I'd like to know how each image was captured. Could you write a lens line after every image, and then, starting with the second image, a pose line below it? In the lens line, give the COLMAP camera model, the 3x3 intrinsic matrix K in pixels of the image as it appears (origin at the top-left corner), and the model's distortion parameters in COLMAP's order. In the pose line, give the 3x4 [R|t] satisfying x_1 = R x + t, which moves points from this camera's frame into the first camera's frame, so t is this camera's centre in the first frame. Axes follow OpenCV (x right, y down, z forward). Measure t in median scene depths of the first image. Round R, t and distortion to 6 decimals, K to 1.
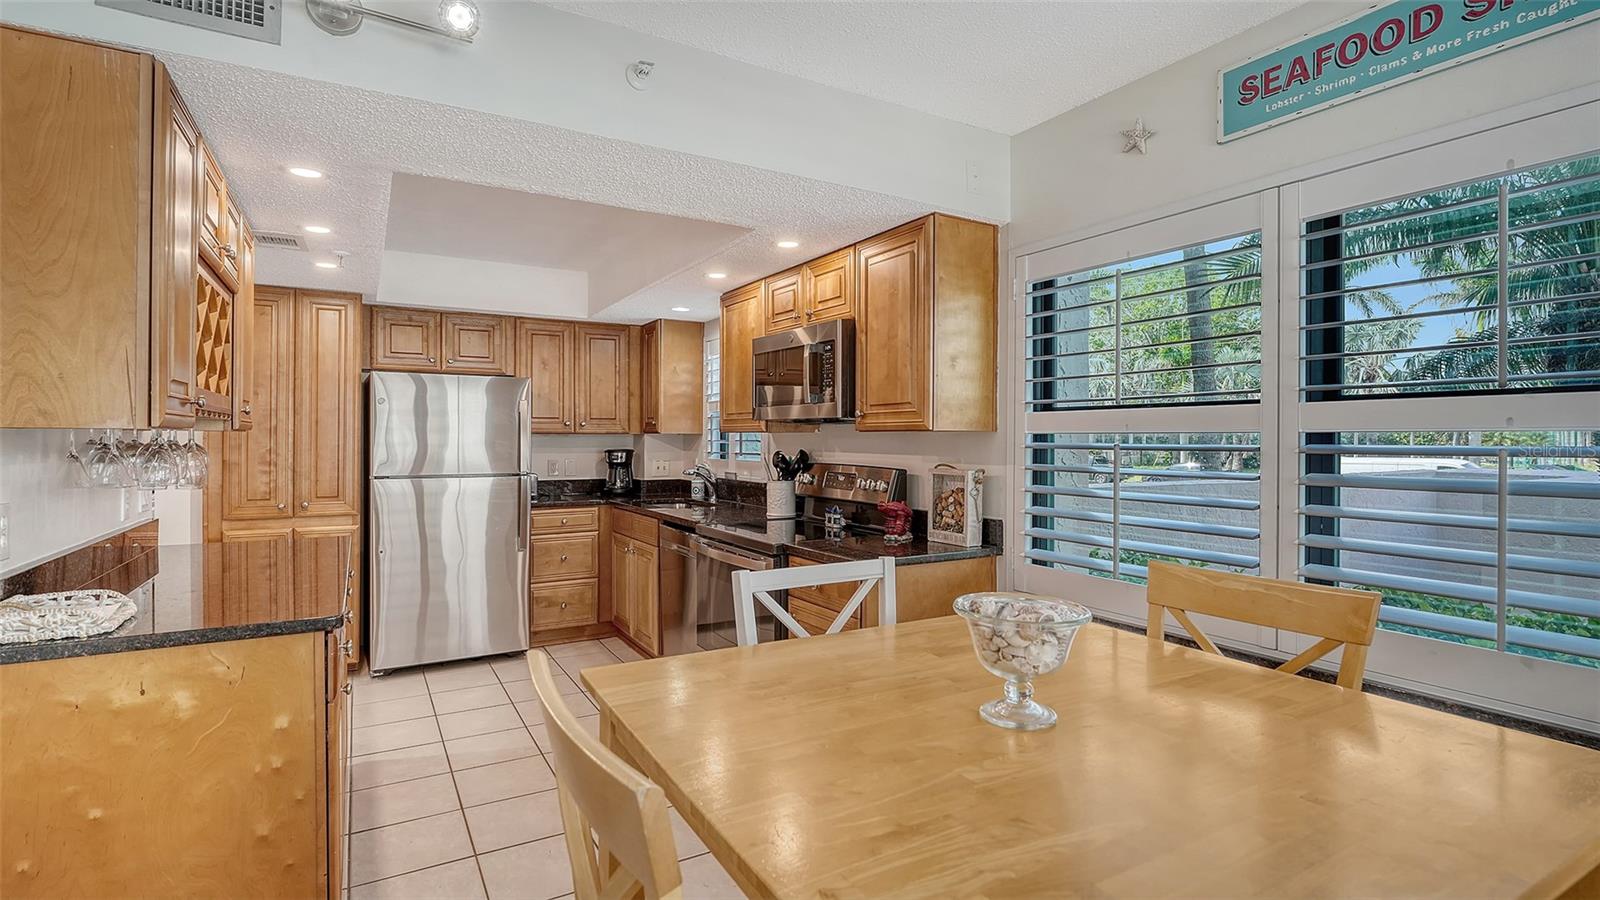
lens RADIAL K [[752.0, 0, 804.8], [0, 752.0, 422.4], [0, 0, 1]] dist [0.000997, 0.000015]
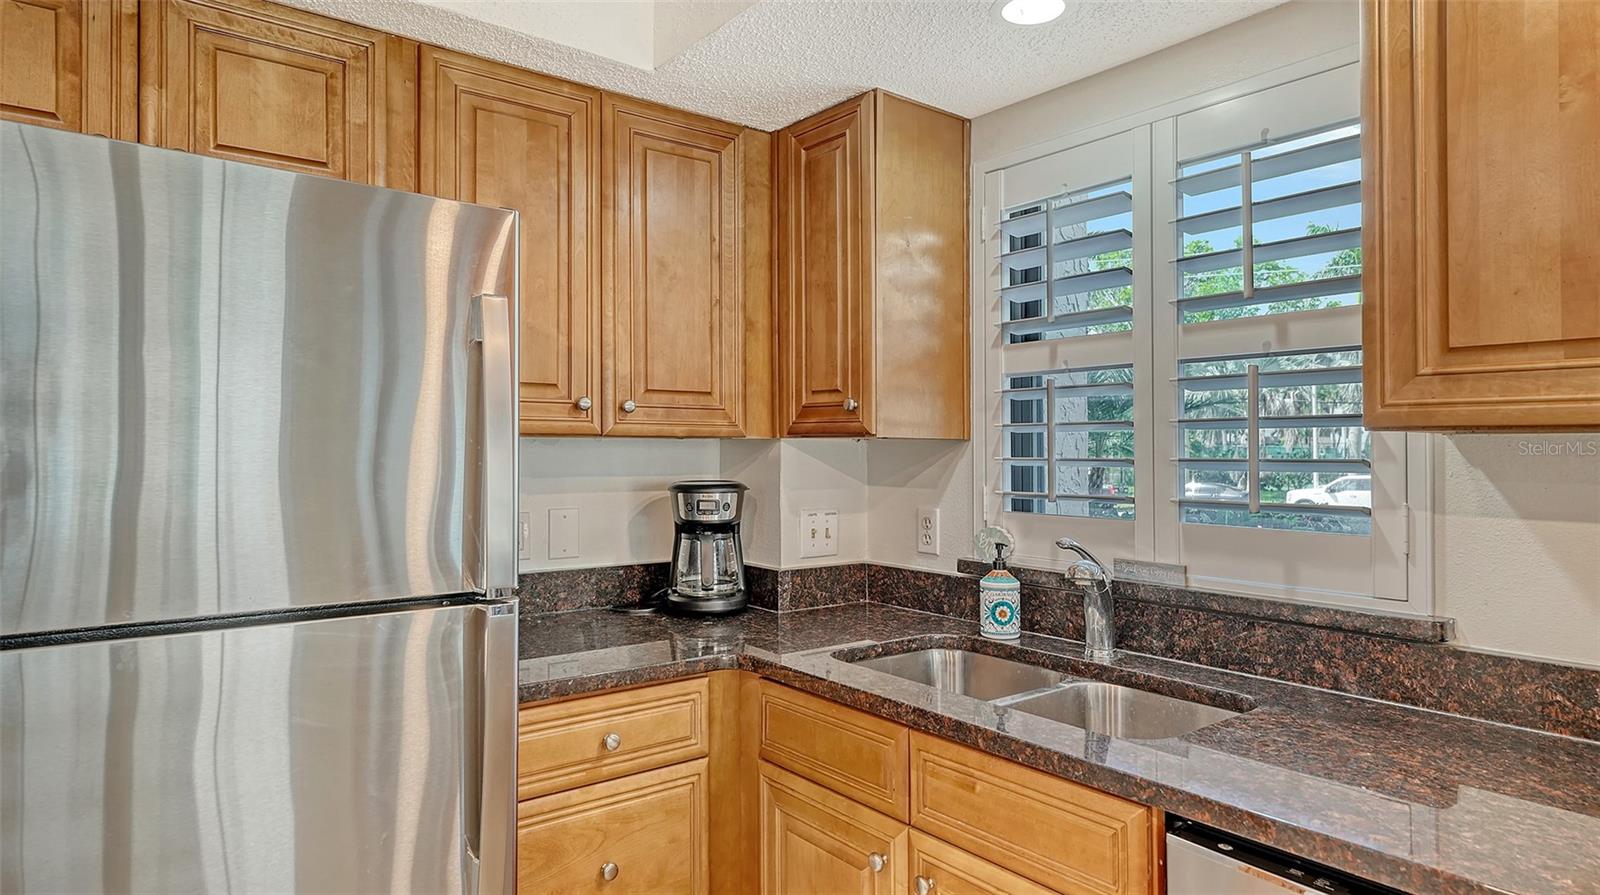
lens RADIAL K [[913.7, 0, 800.0], [0, 913.7, 447.5], [0, 0, 1]] dist [-0.000260, -0.000397]
pose [[0.992162, 0.006769, 0.124775, -0.268558], [-0.008973, 0.999813, 0.017106, 0.012591], [-0.124636, -0.018092, 0.992038, 0.596013]]
